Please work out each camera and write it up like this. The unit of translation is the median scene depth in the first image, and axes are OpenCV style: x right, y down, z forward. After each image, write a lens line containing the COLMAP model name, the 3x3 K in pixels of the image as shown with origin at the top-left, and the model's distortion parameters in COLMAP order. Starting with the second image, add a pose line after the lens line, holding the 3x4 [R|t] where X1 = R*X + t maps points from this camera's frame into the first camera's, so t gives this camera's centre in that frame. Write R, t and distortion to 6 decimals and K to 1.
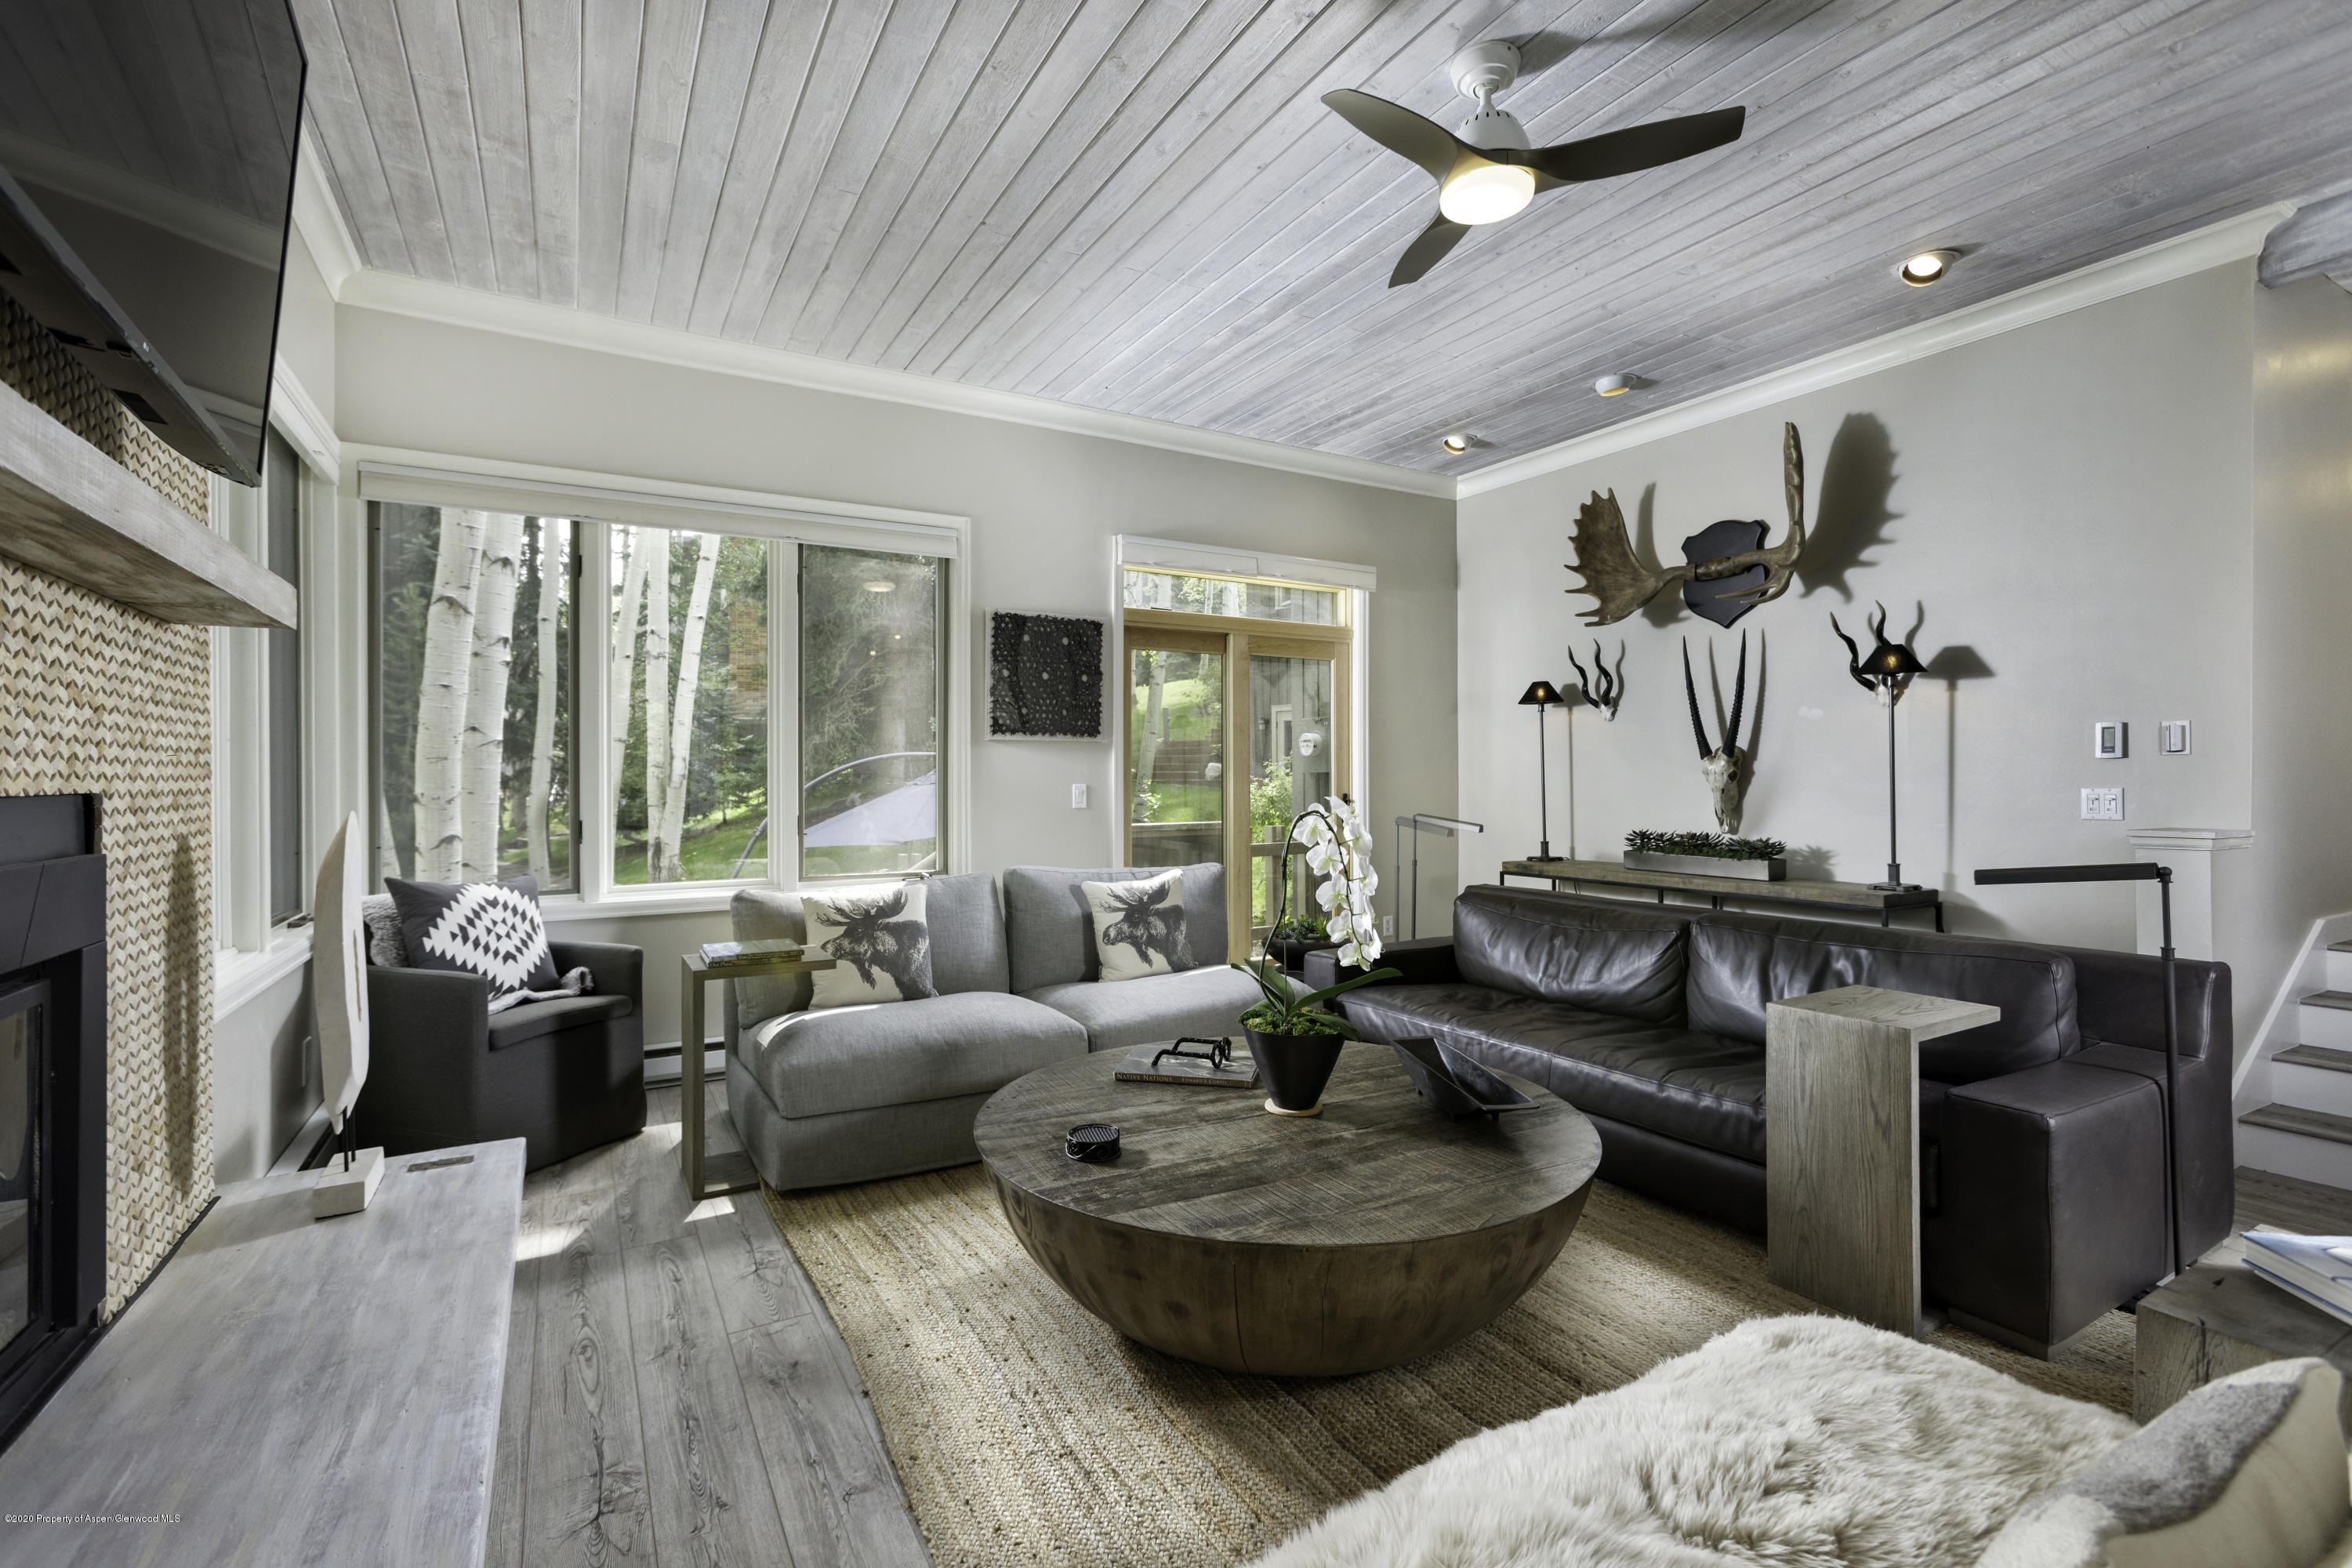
lens RADIAL K [[1059.1, 0, 1165.3], [0, 1059.1, 780.7], [0, 0, 1]] dist [-0.000630, 0.000028]
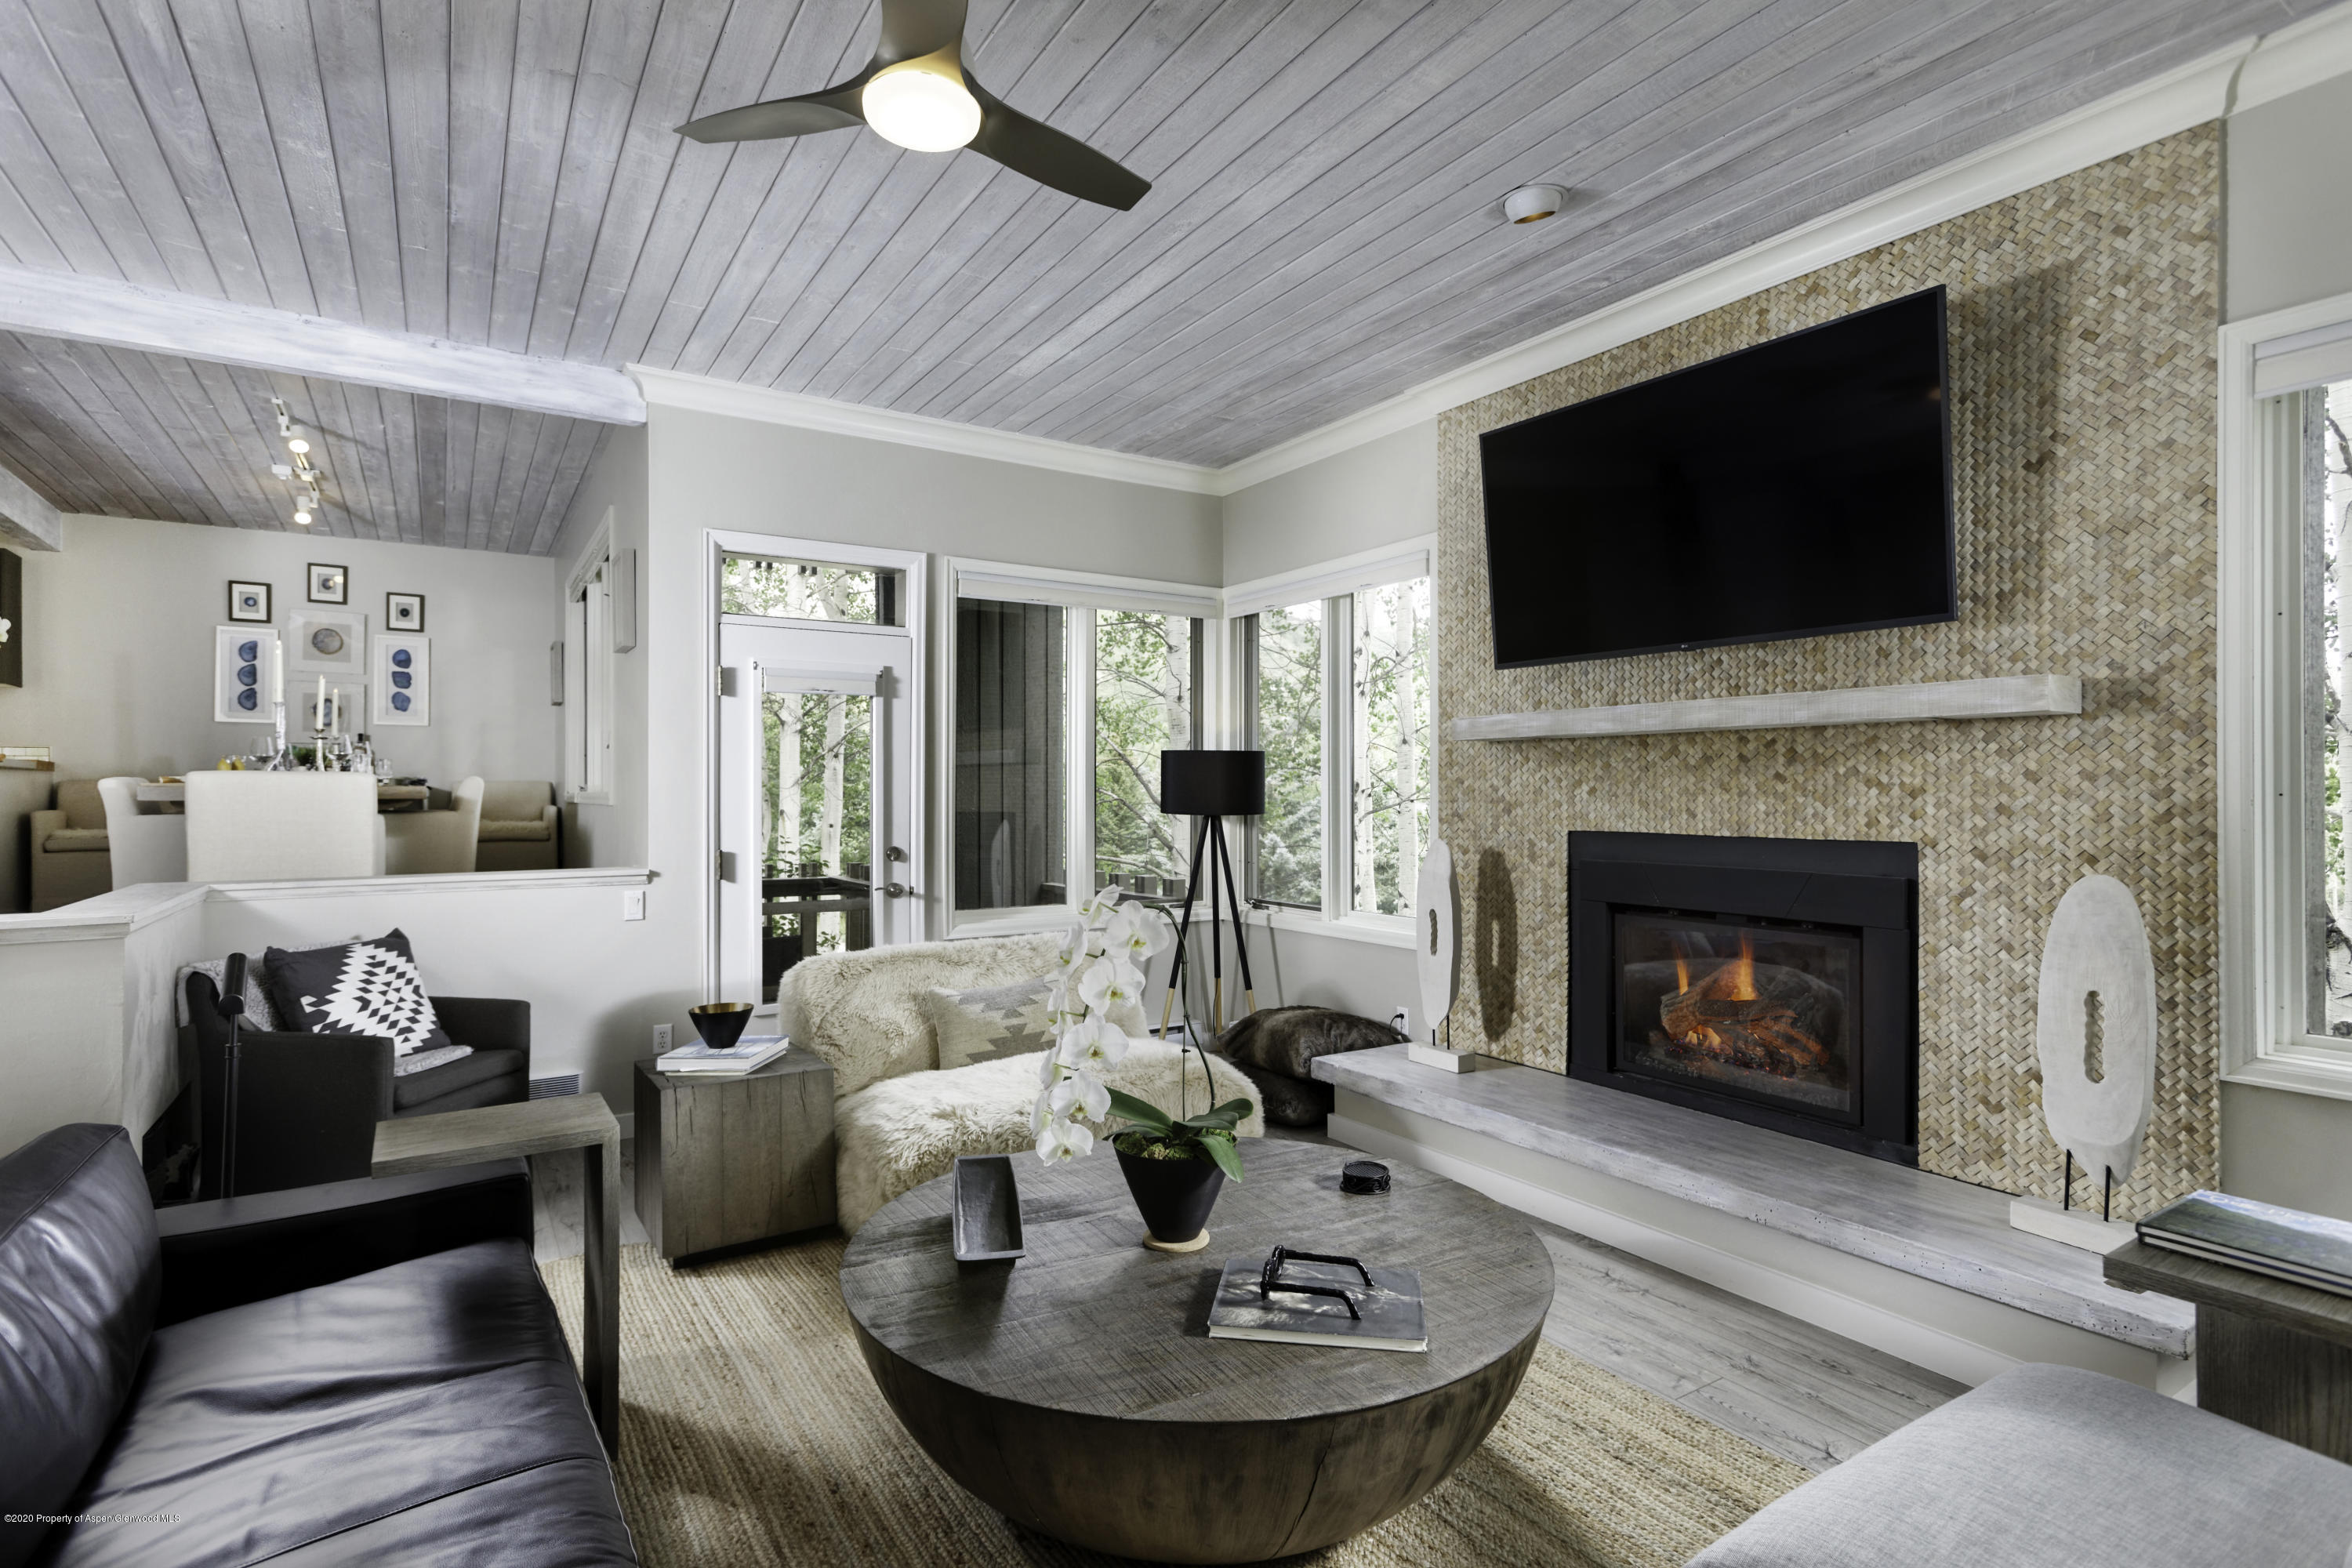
lens RADIAL K [[1147.0, 0, 1170.6], [0, 1147.0, 790.9], [0, 0, 1]] dist [0.002671, 0.001275]
pose [[-0.998391, 0.013346, -0.055104, 0.082737], [0.012929, 0.999885, 0.007912, -0.035788], [0.055203, 0.007187, -0.998449, 1.015471]]
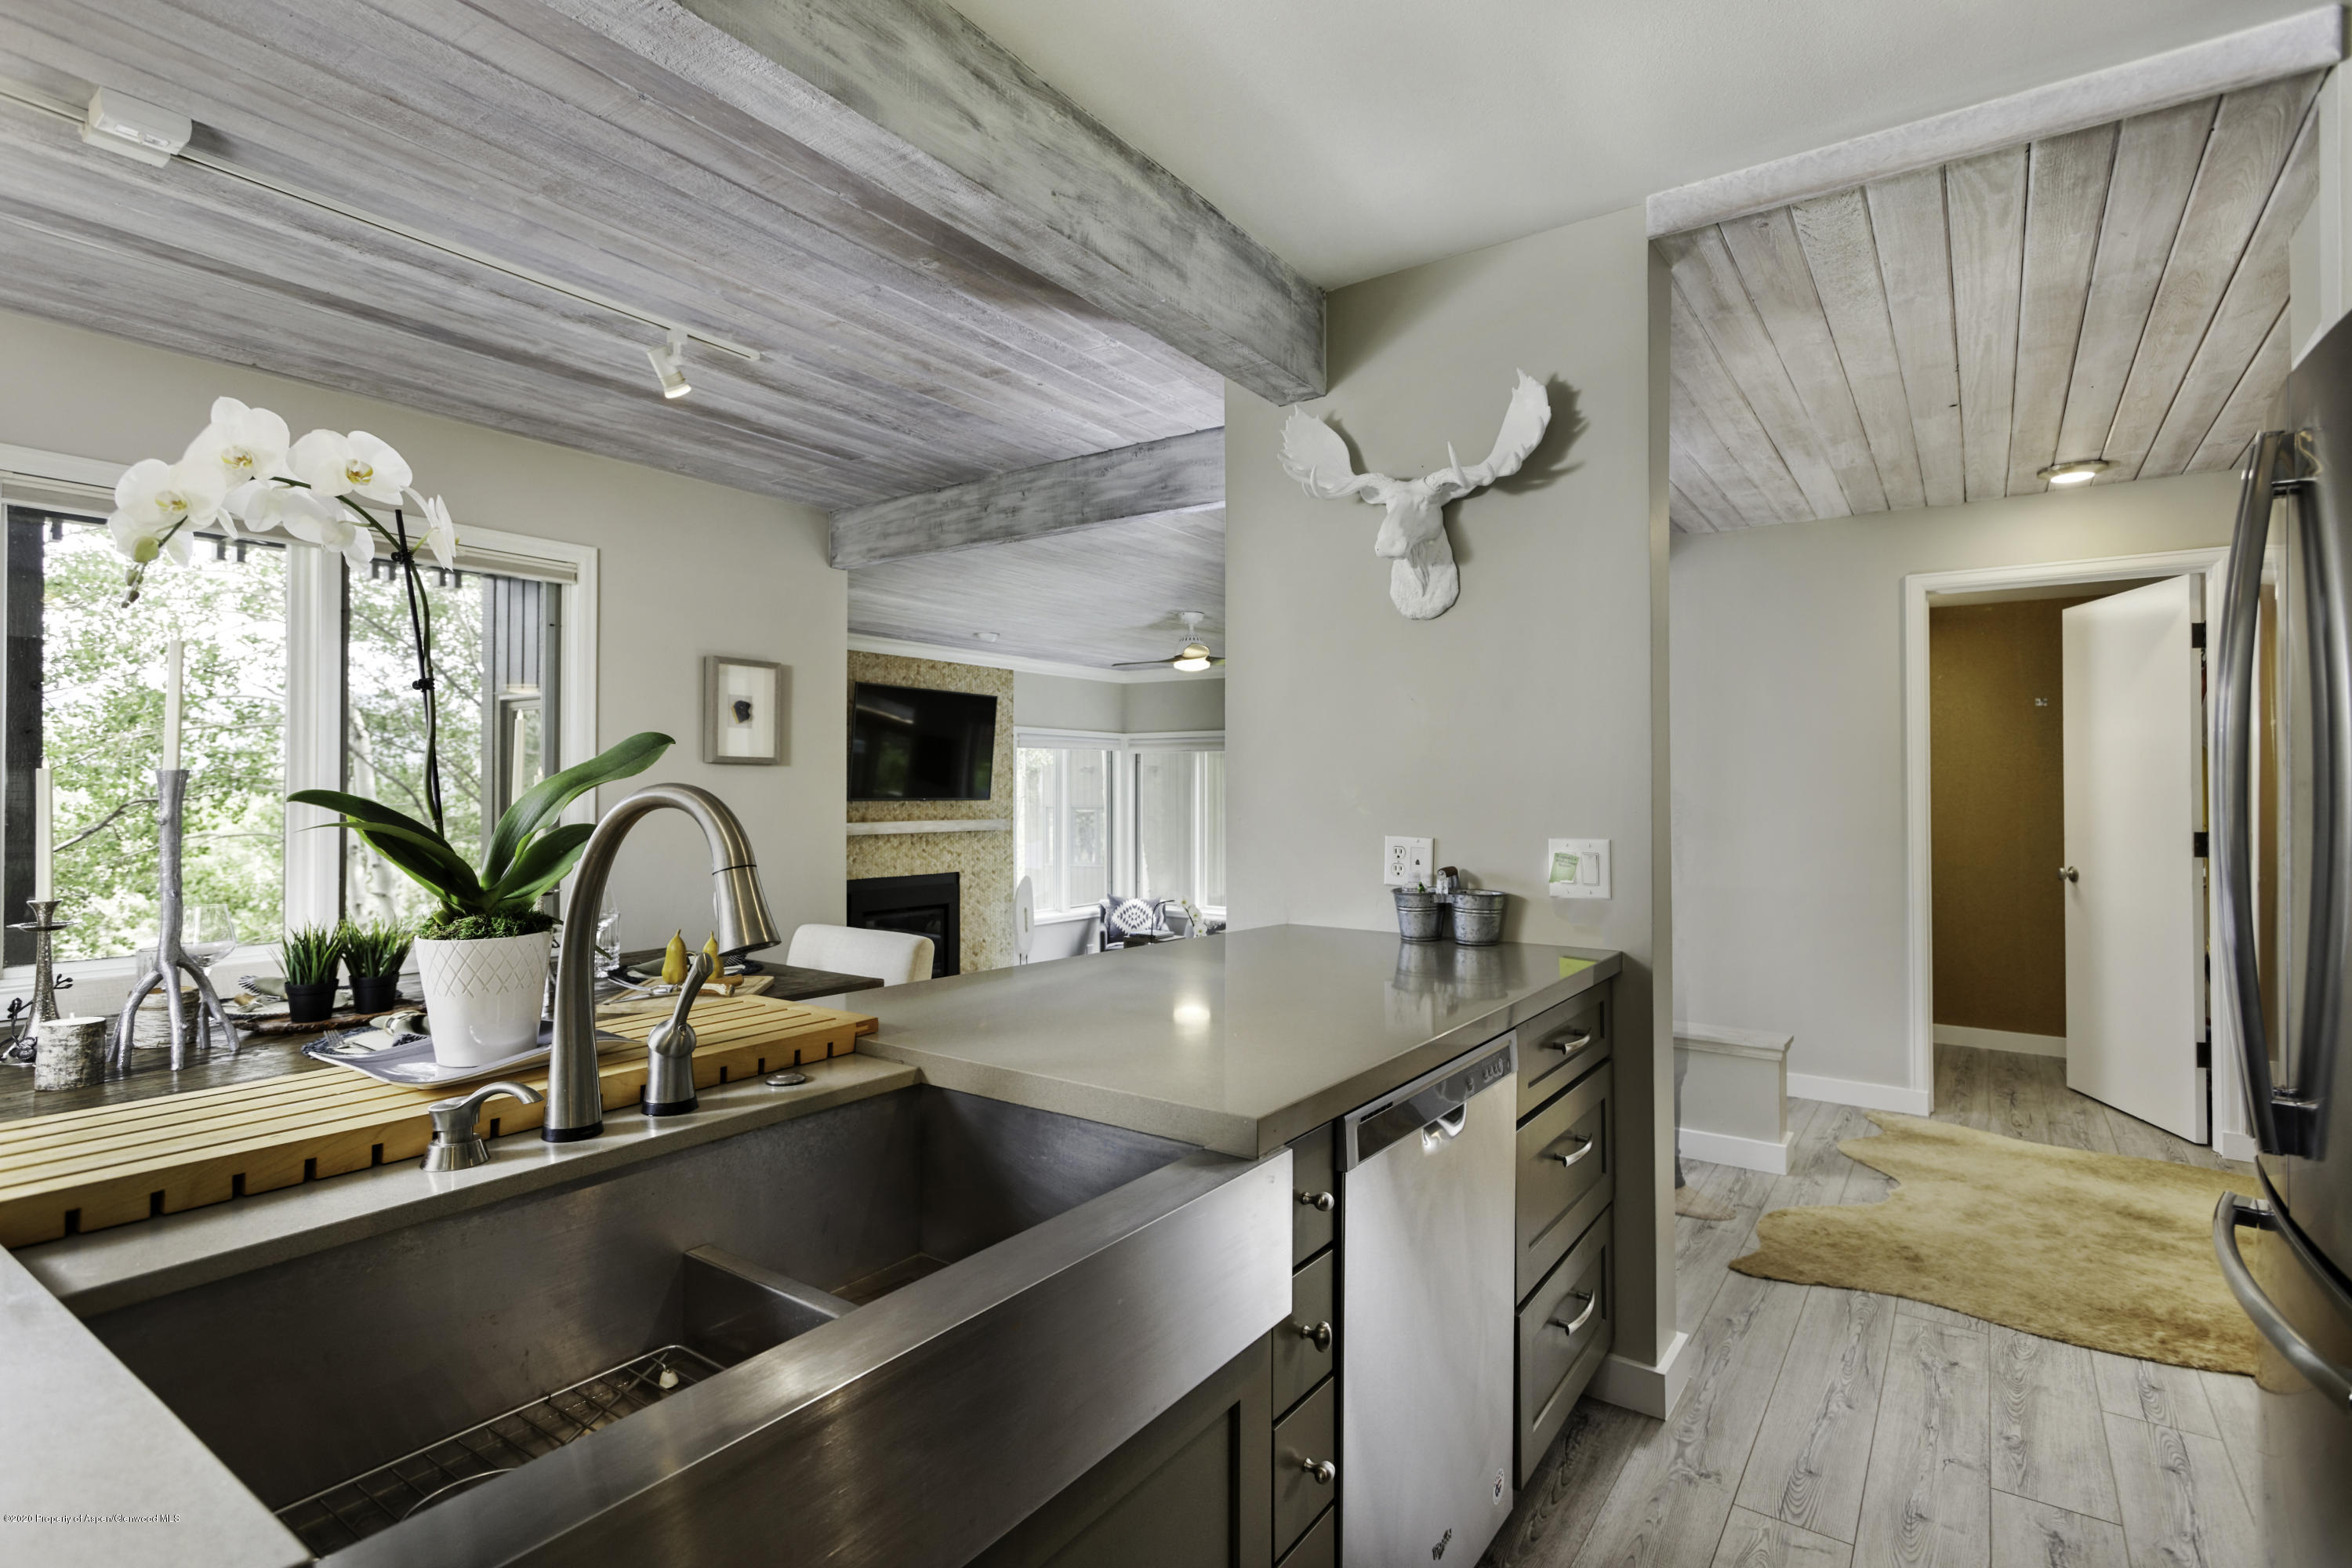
lens RADIAL K [[1147.0, 0, 1170.6], [0, 1147.0, 790.9], [0, 0, 1]] dist [0.002671, 0.001275]
pose [[0.427332, 0.007313, -0.904065, 1.519627], [-0.008556, 0.999955, 0.004045, -0.142478], [0.904054, 0.006007, 0.427375, -0.127270]]
